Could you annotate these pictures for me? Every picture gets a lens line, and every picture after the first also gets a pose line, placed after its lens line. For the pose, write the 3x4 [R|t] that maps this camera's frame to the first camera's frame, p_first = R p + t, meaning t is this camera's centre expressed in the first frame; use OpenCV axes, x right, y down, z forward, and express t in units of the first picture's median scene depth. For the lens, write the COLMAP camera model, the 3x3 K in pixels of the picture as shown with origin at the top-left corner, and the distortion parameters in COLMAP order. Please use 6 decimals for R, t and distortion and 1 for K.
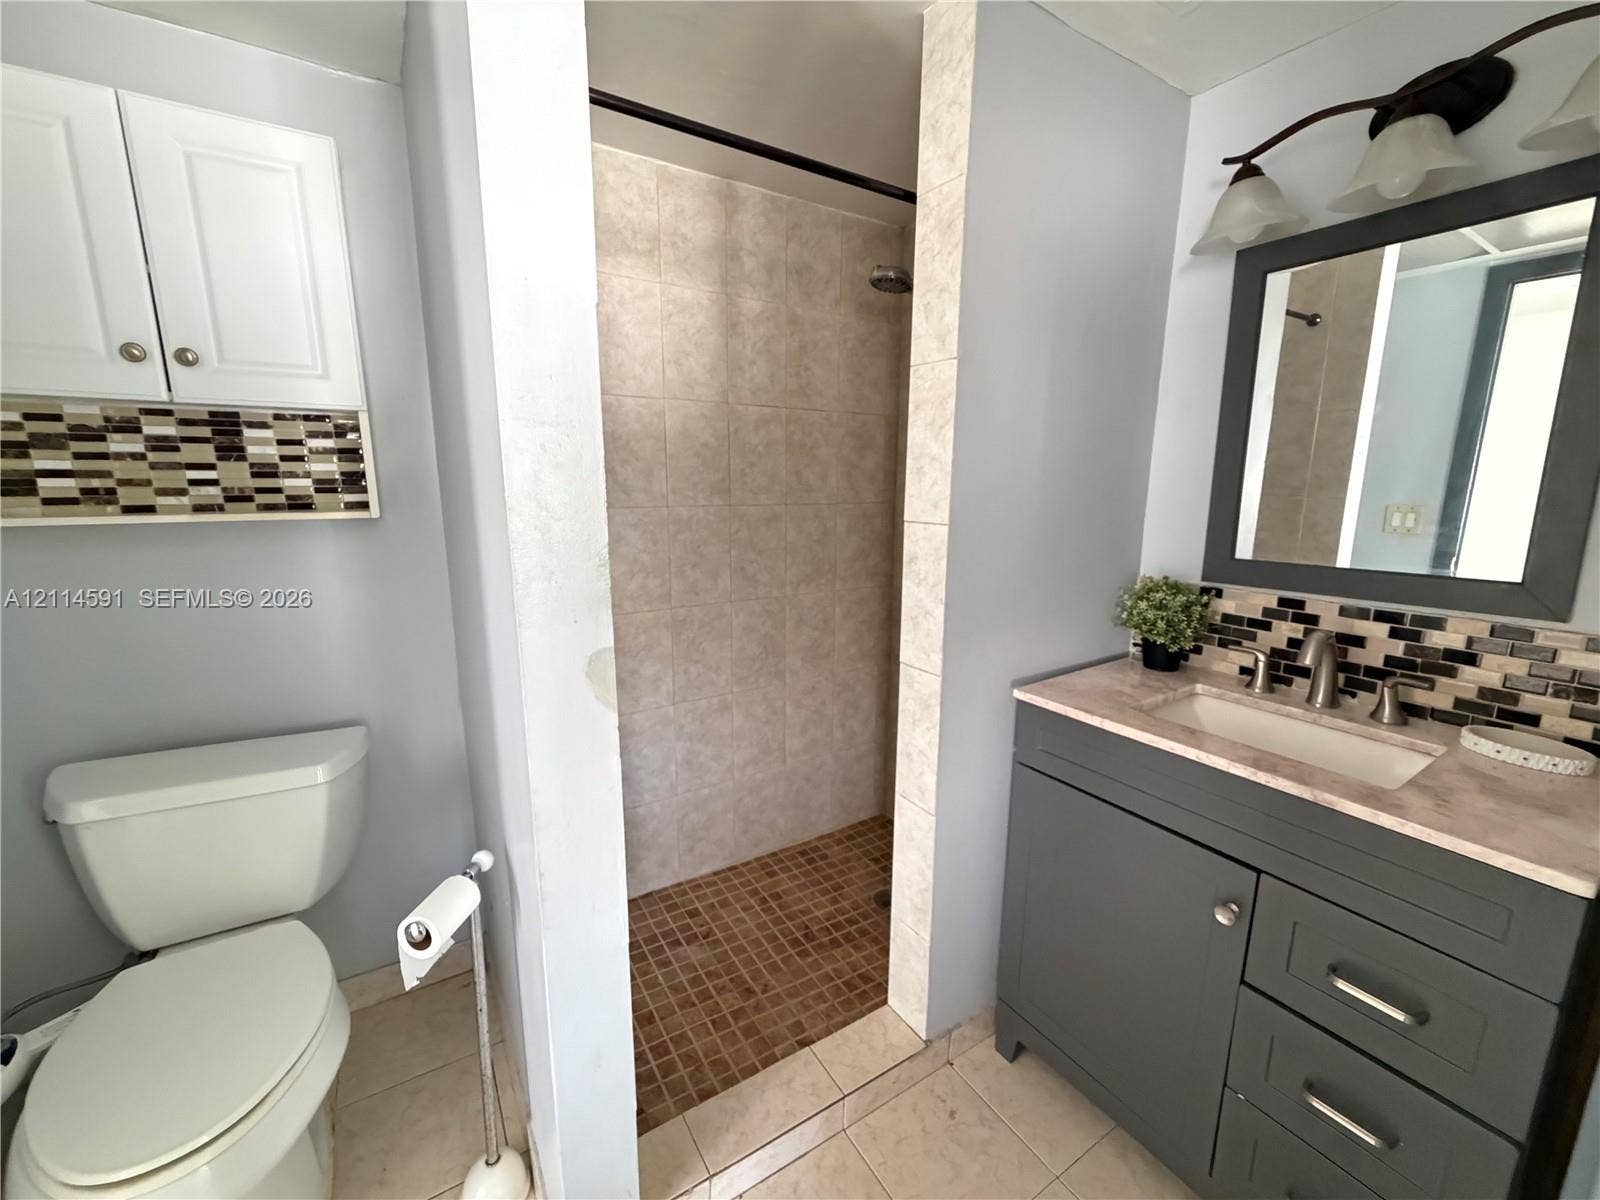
lens RADIAL K [[638.7, 0, 798.6], [0, 638.7, 599.4], [0, 0, 1]] dist [-0.001327, 0.000519]
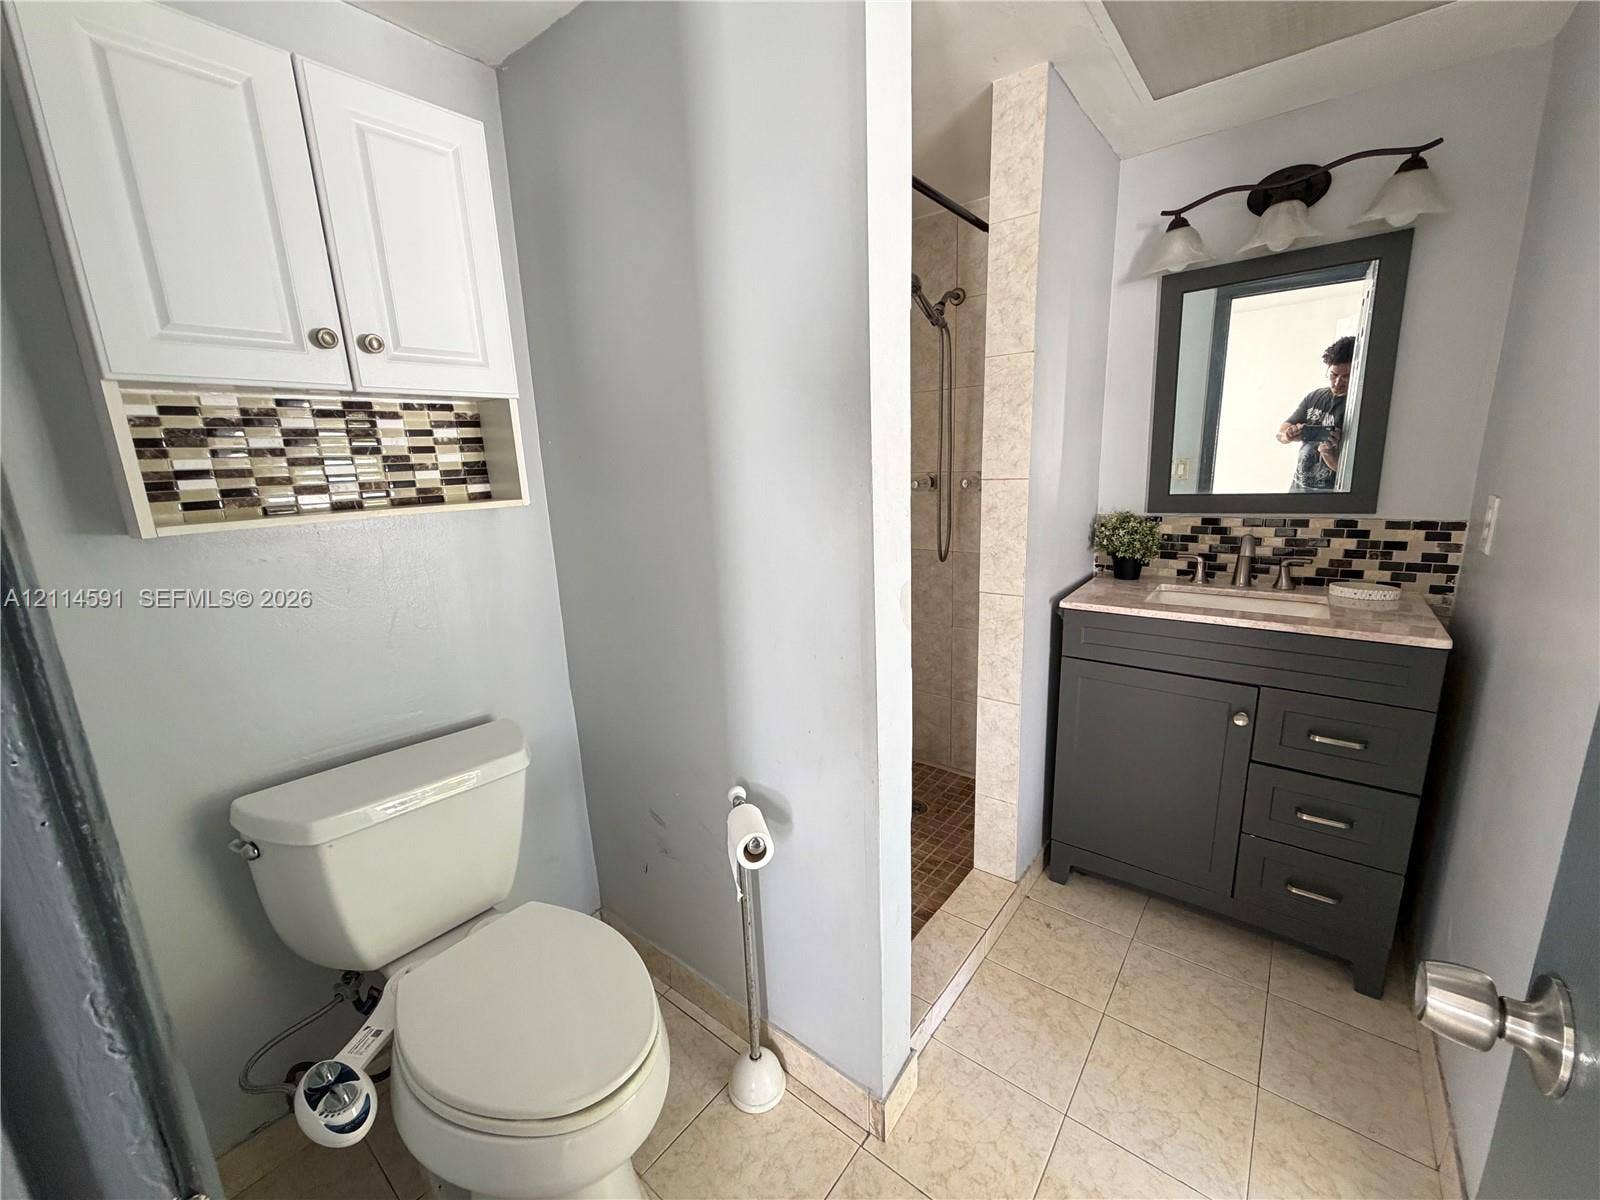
lens RADIAL K [[638.7, 0, 790.8], [0, 638.7, 599.9], [0, 0, 1]] dist [-0.001327, 0.000519]
pose [[0.943818, -0.112713, 0.310651, -0.646551], [0.105839, 0.993620, 0.038953, 0.027444], [-0.313060, -0.003886, 0.949726, -0.095438]]
